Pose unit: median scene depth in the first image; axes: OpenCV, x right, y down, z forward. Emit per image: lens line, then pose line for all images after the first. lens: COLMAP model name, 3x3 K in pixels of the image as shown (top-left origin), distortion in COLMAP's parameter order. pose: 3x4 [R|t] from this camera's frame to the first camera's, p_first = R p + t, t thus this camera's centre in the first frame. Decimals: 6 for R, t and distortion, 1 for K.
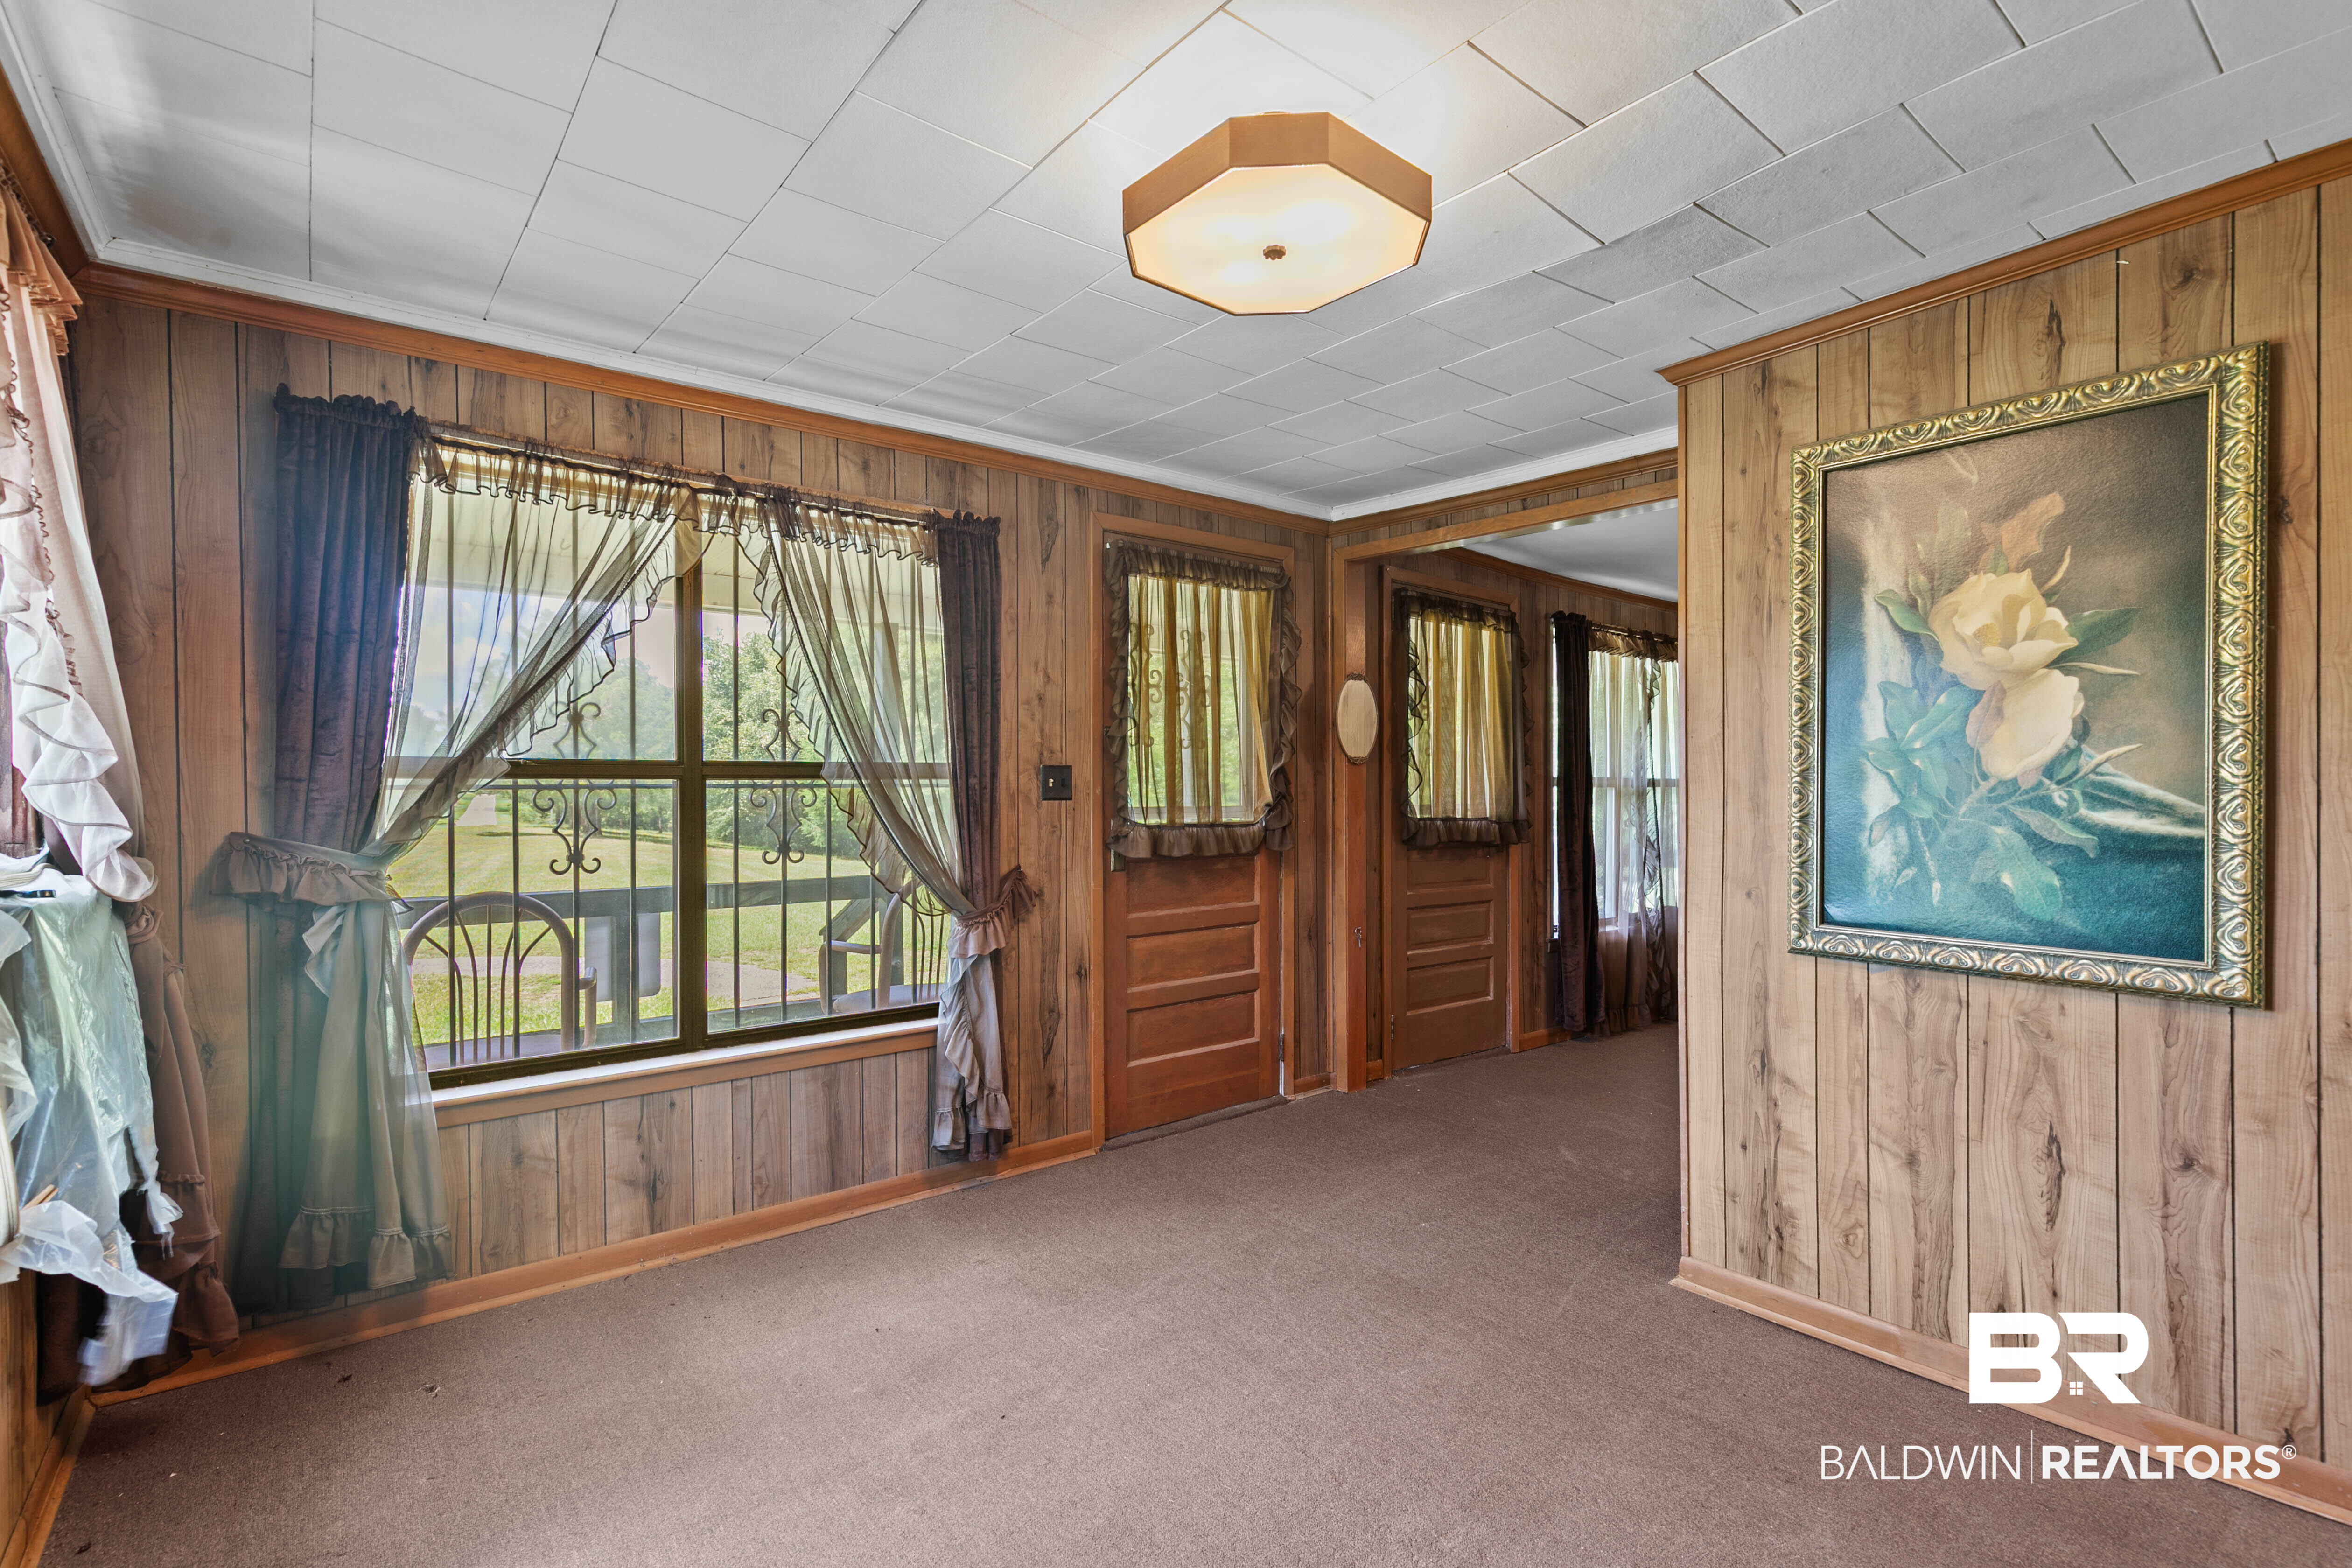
lens RADIAL K [[1065.9, 0, 1178.5], [0, 1065.9, 791.2], [0, 0, 1]] dist [0.002680, 0.000367]
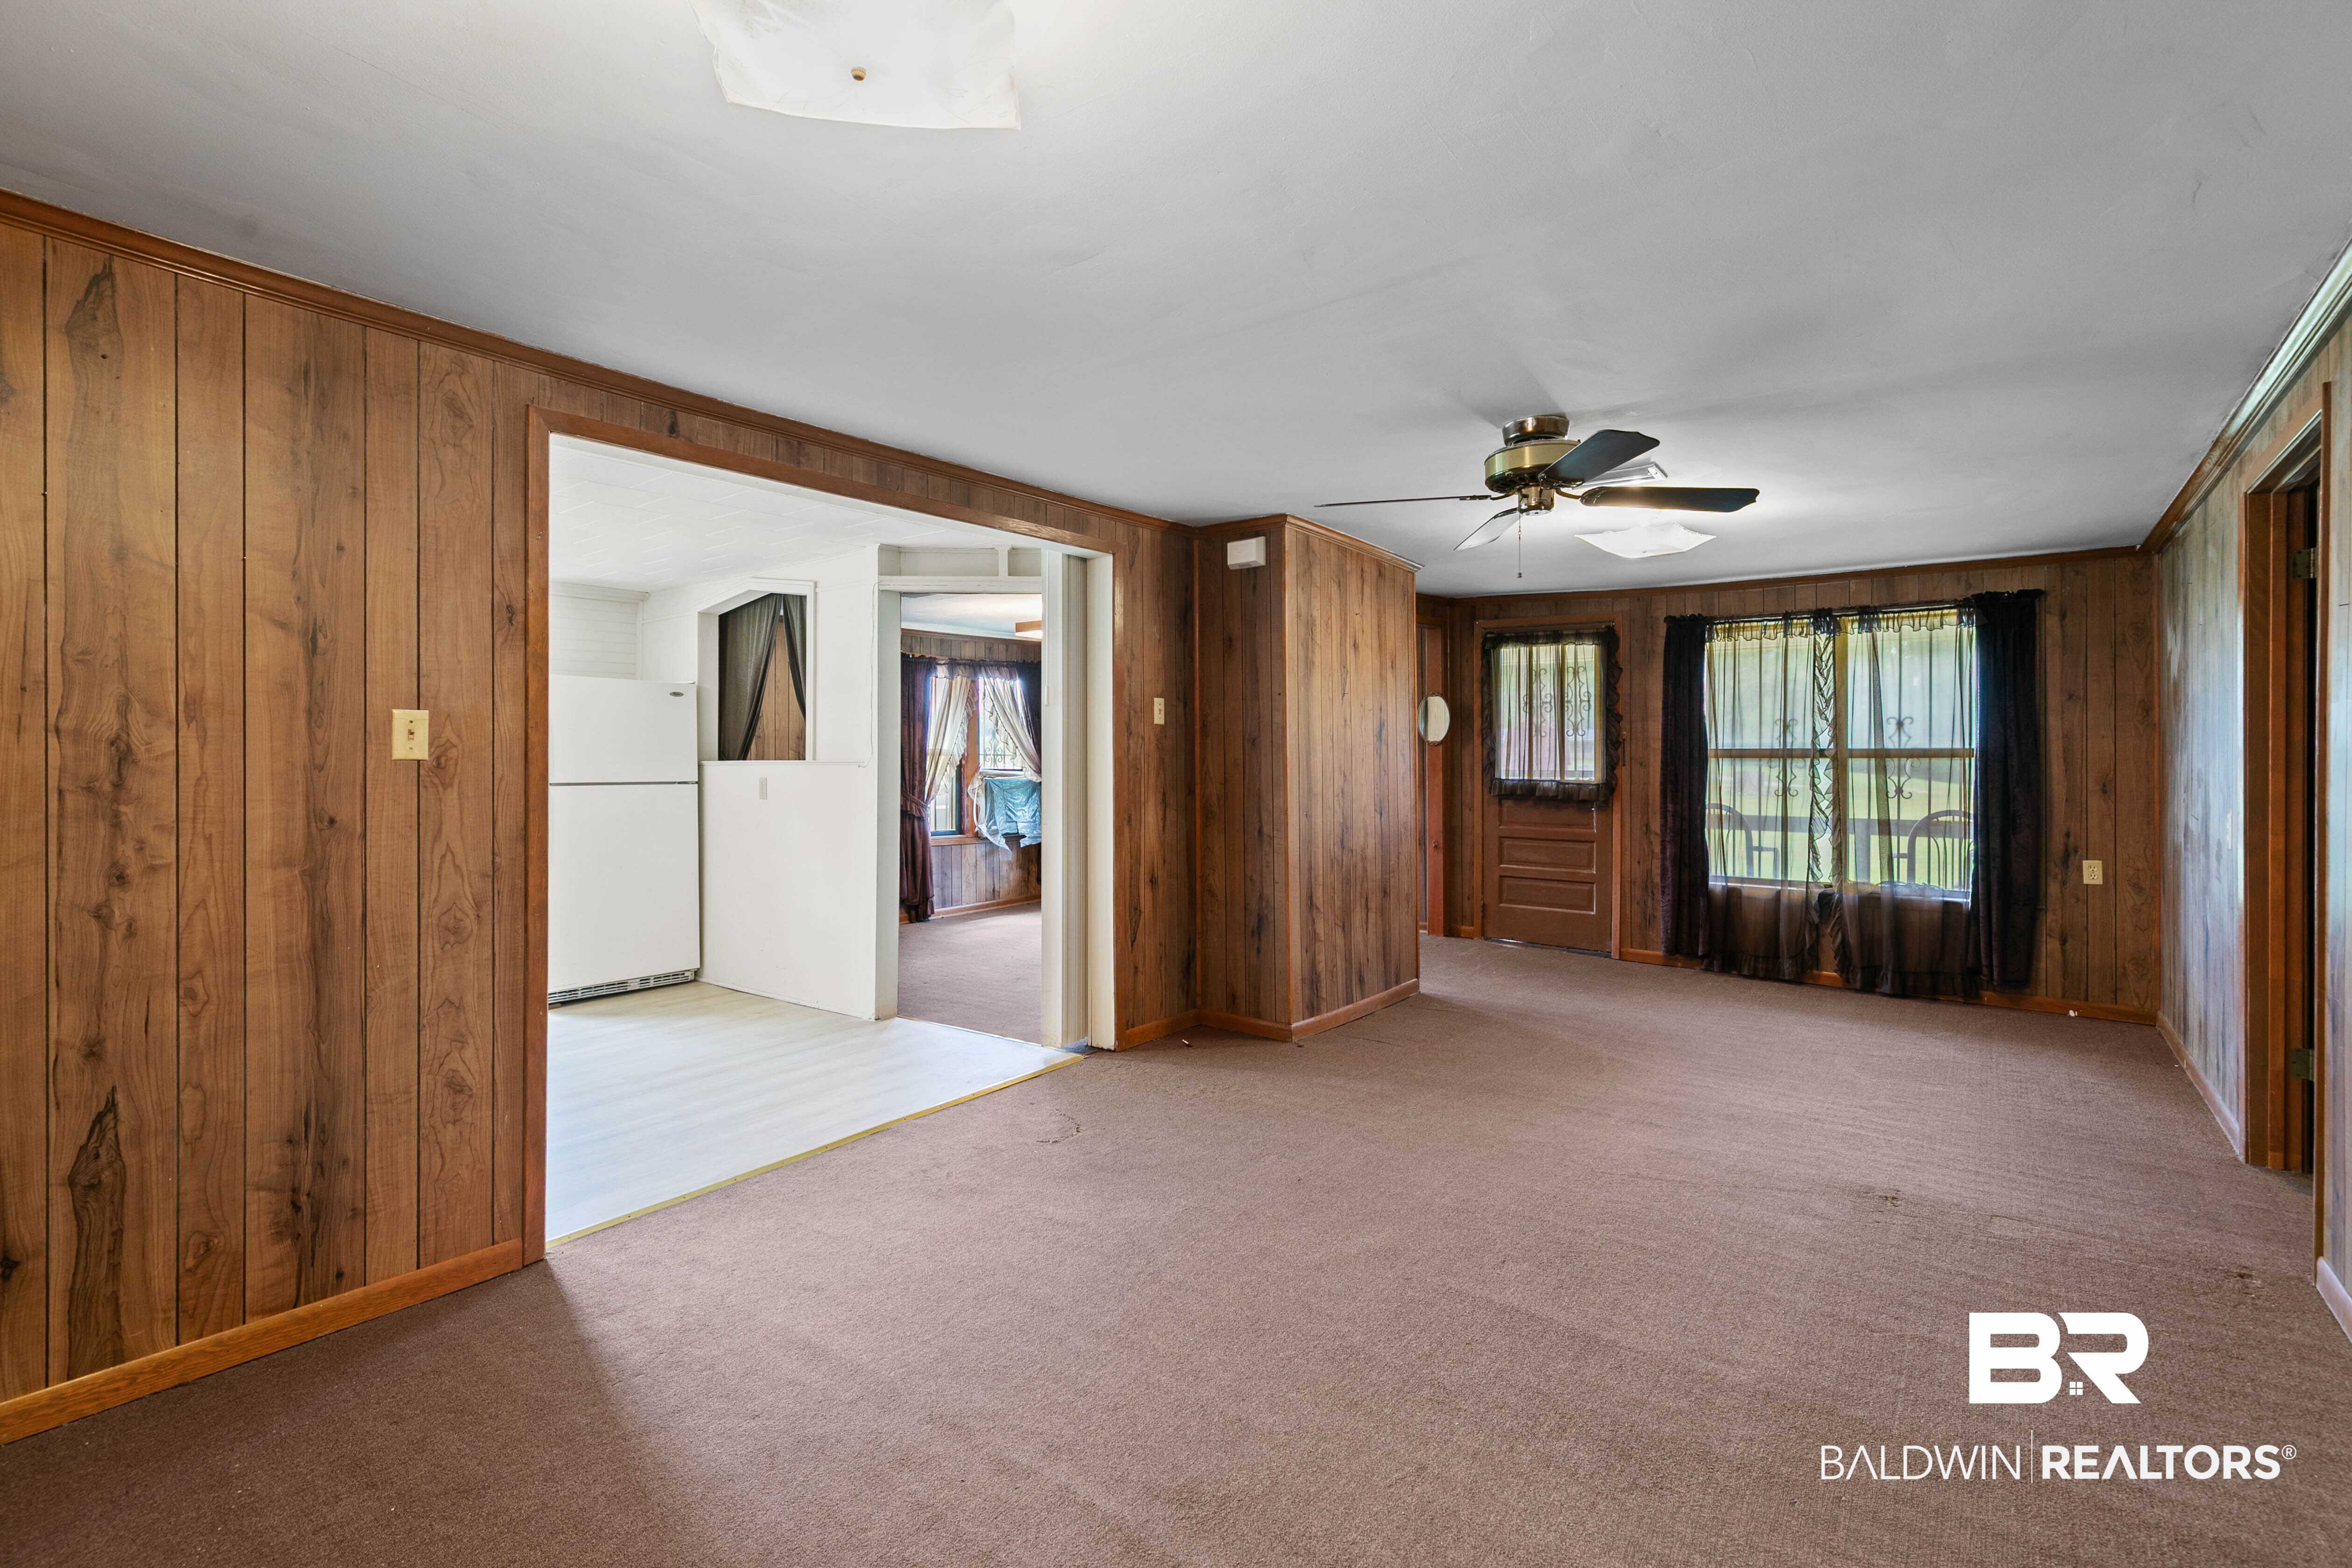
lens RADIAL K [[1065.9, 0, 1177.3], [0, 1065.9, 762.7], [0, 0, 1]] dist [0.002680, 0.000367]
pose [[-0.251044, 0.001150, 0.967975, -1.400090], [0.008228, 0.999966, 0.000945, 0.000510], [-0.967941, 0.008201, -0.251044, 1.933536]]
